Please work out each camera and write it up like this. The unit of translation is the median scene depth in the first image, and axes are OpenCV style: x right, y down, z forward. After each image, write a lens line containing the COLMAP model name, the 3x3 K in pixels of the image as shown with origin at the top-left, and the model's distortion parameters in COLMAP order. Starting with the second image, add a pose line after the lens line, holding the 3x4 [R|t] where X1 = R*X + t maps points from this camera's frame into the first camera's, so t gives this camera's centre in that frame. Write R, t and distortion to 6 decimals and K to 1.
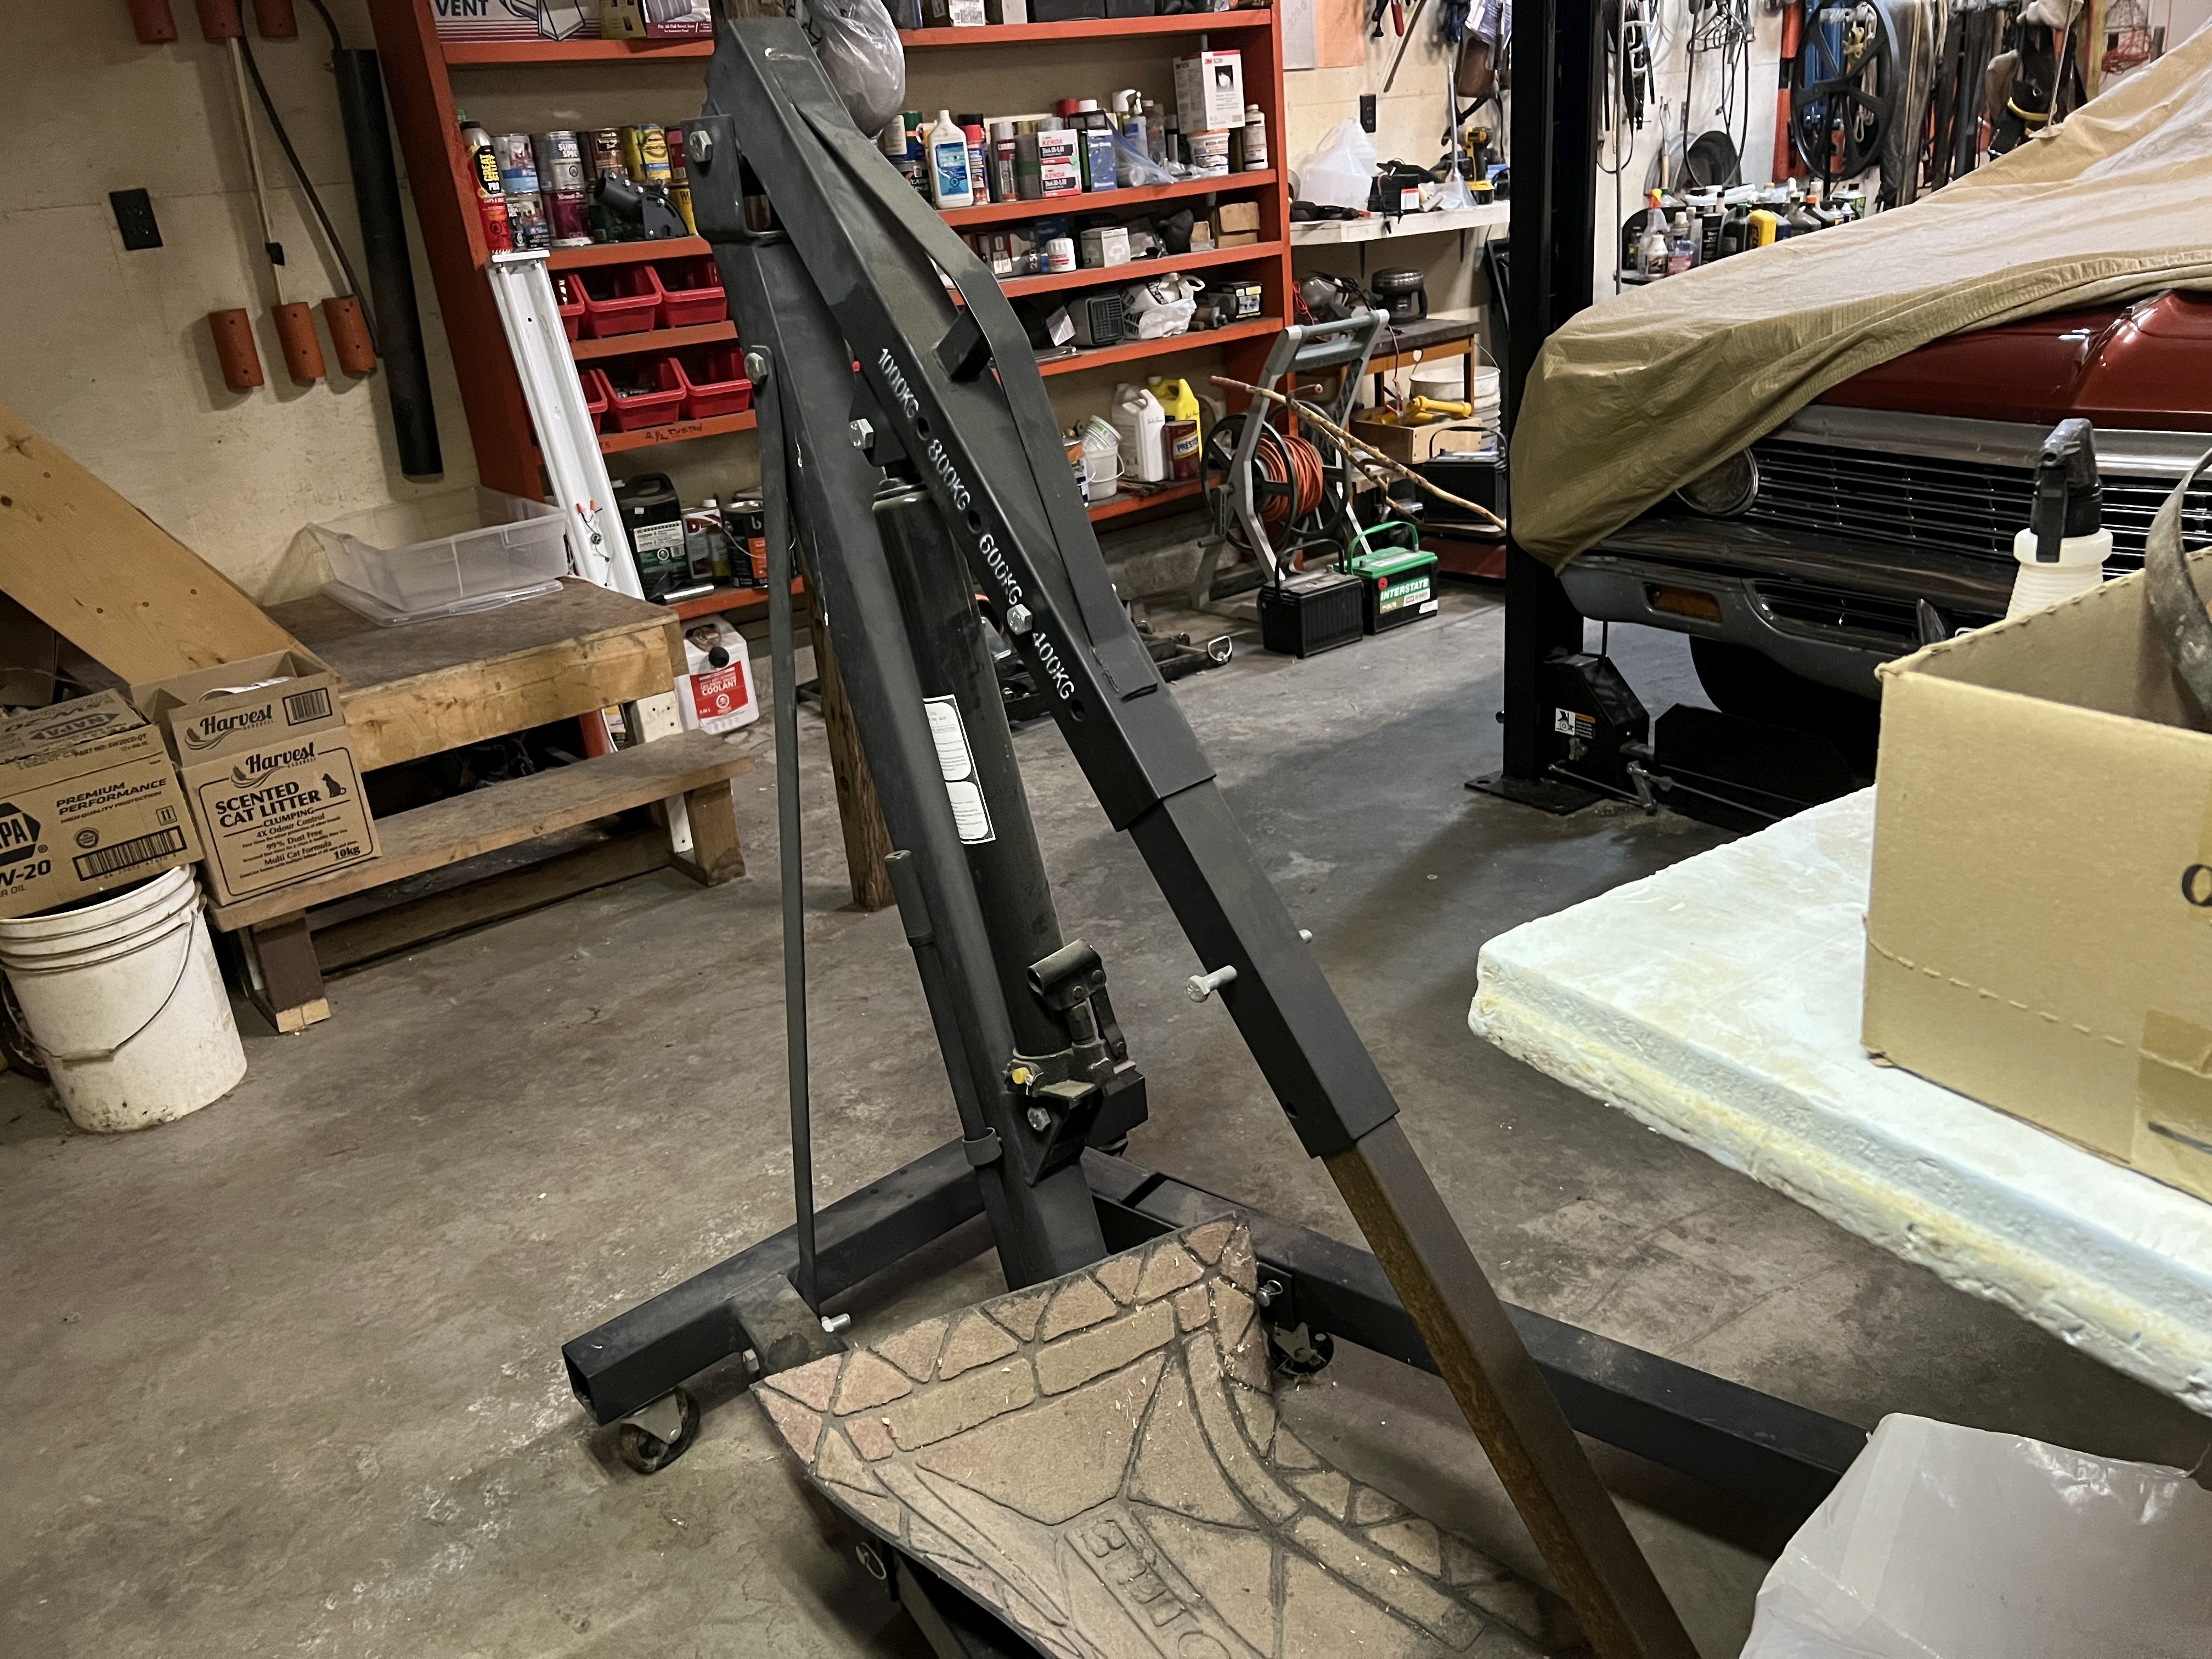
lens RADIAL K [[1662.7, 0, 1094.3], [0, 1662.7, 844.8], [0, 0, 1]] dist [0.036608, -0.047166]
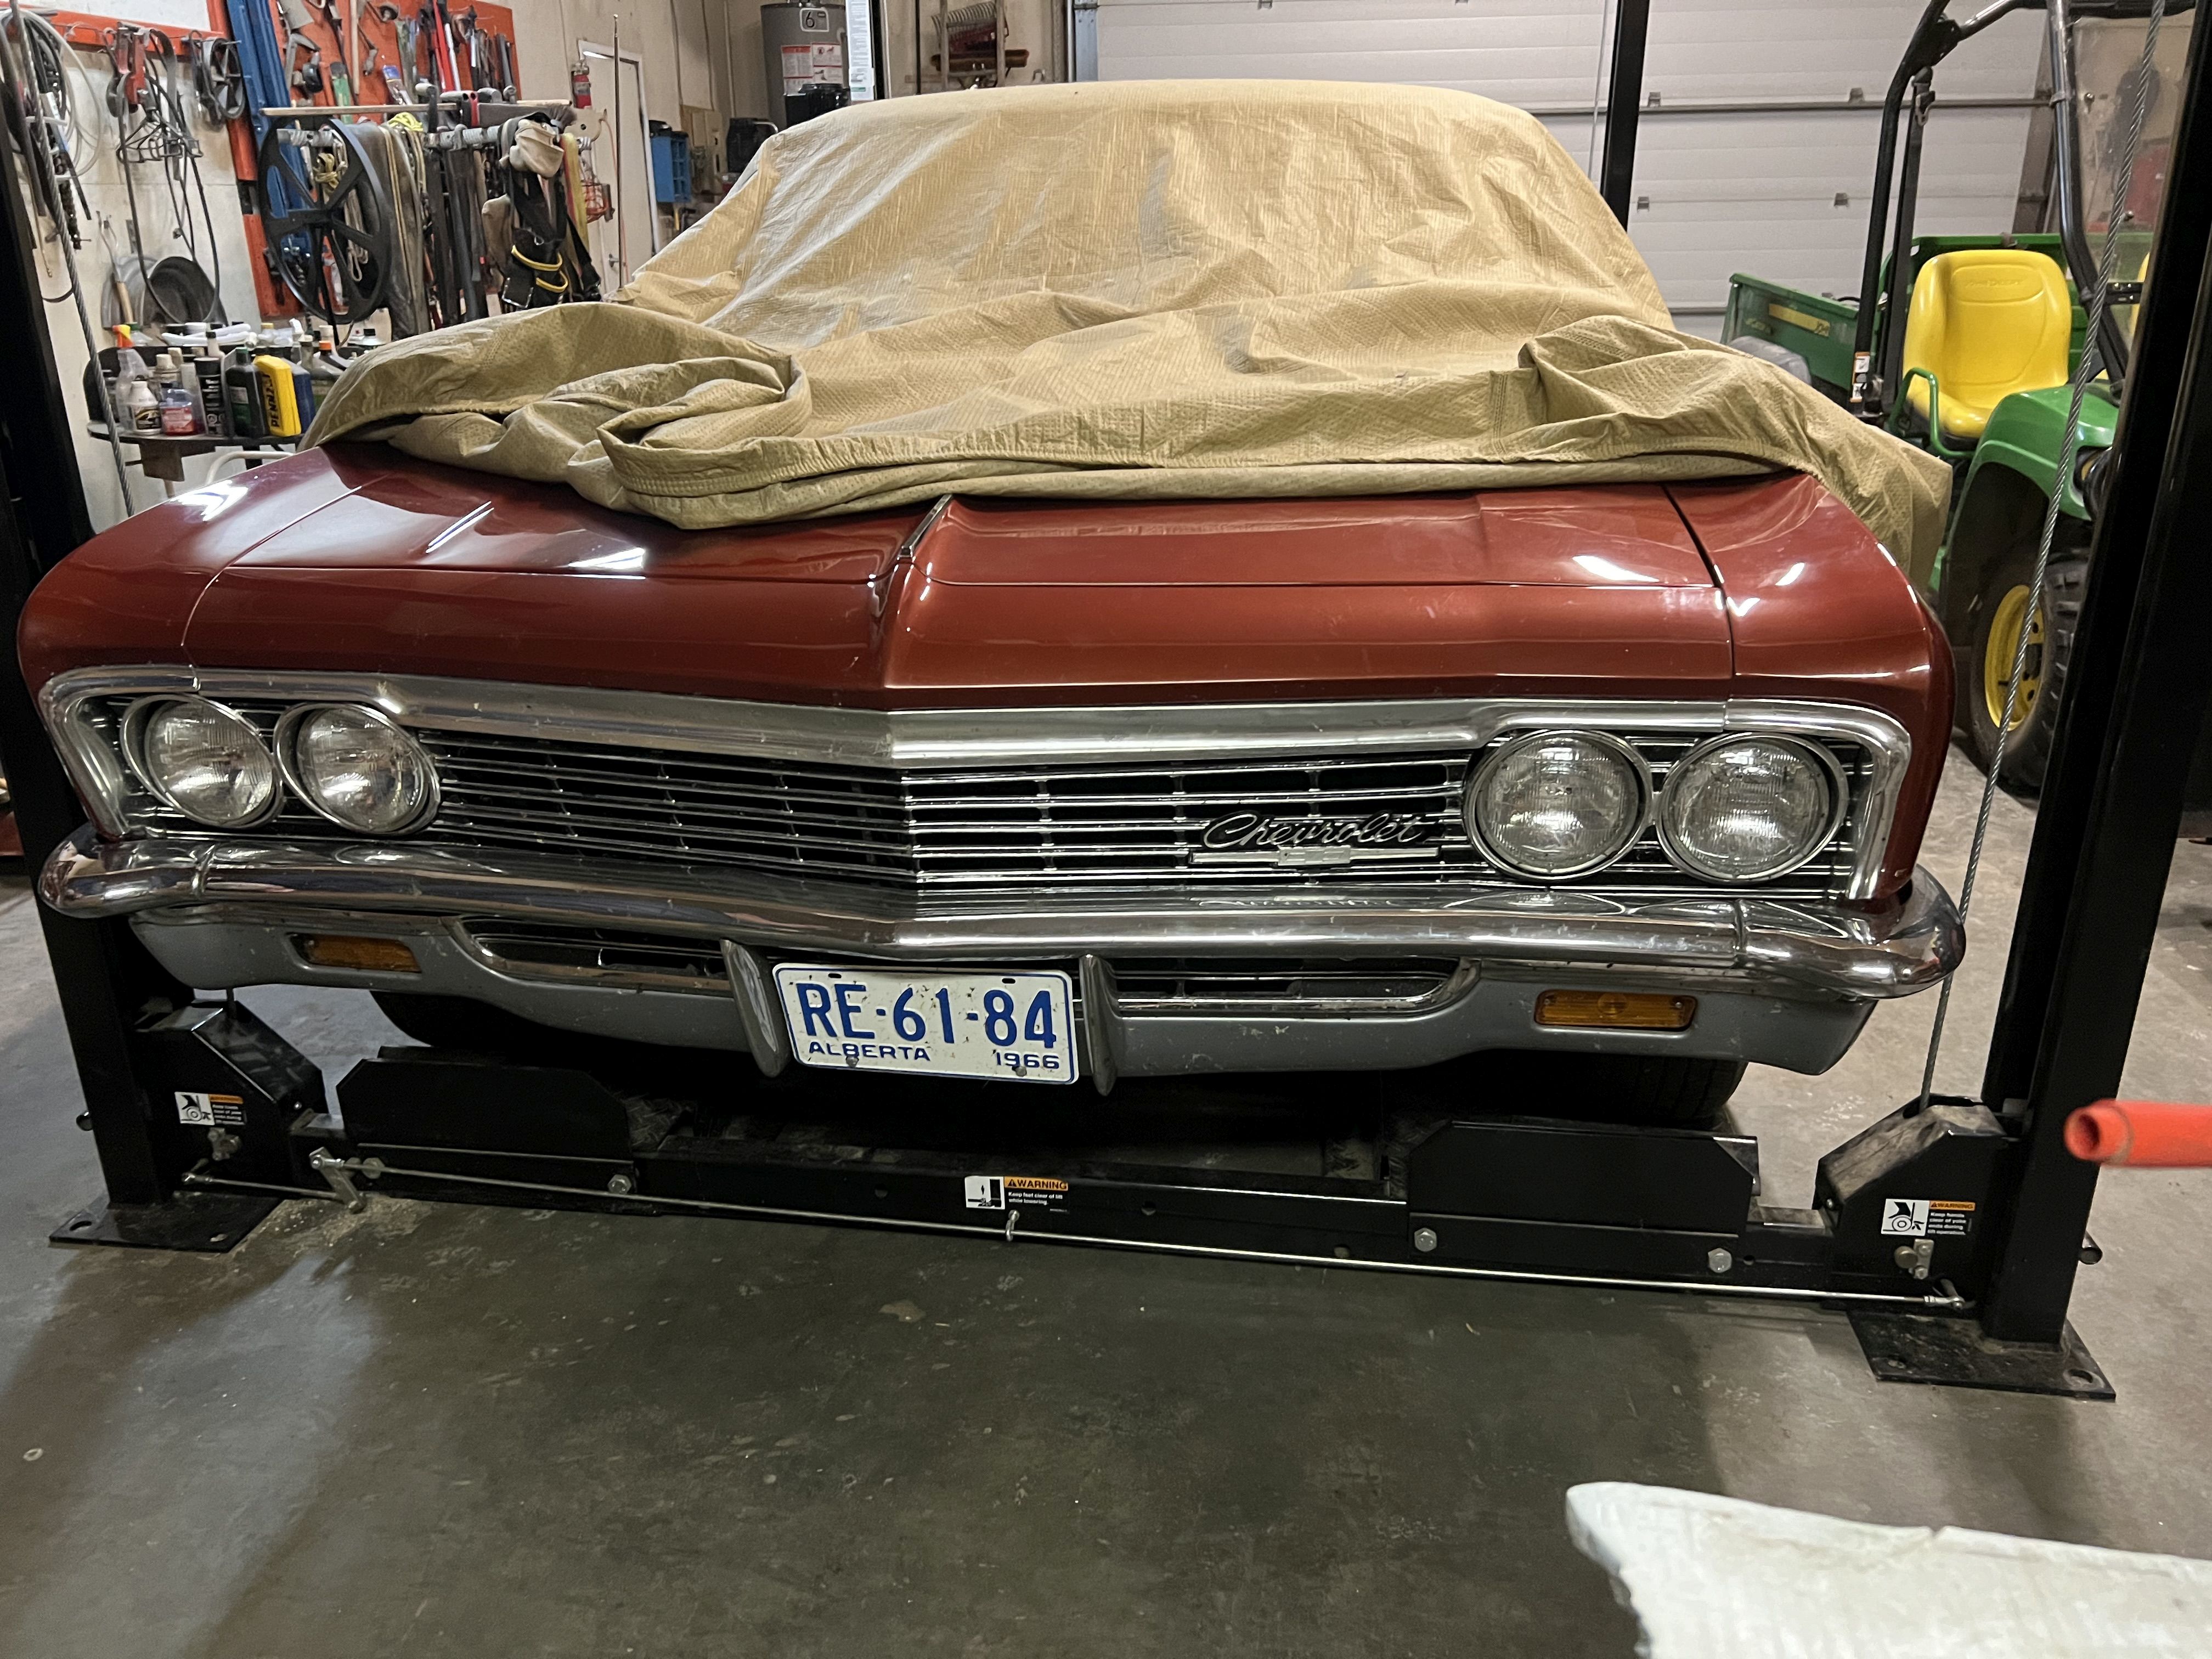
lens RADIAL K [[1662.7, 0, 1094.3], [0, 1662.7, 844.8], [0, 0, 1]] dist [0.036608, -0.047166]
pose [[0.682287, -0.181912, 0.708091, 0.042793], [0.229669, 0.972848, 0.028630, -0.068372], [-0.694073, 0.143093, 0.705541, 0.153987]]
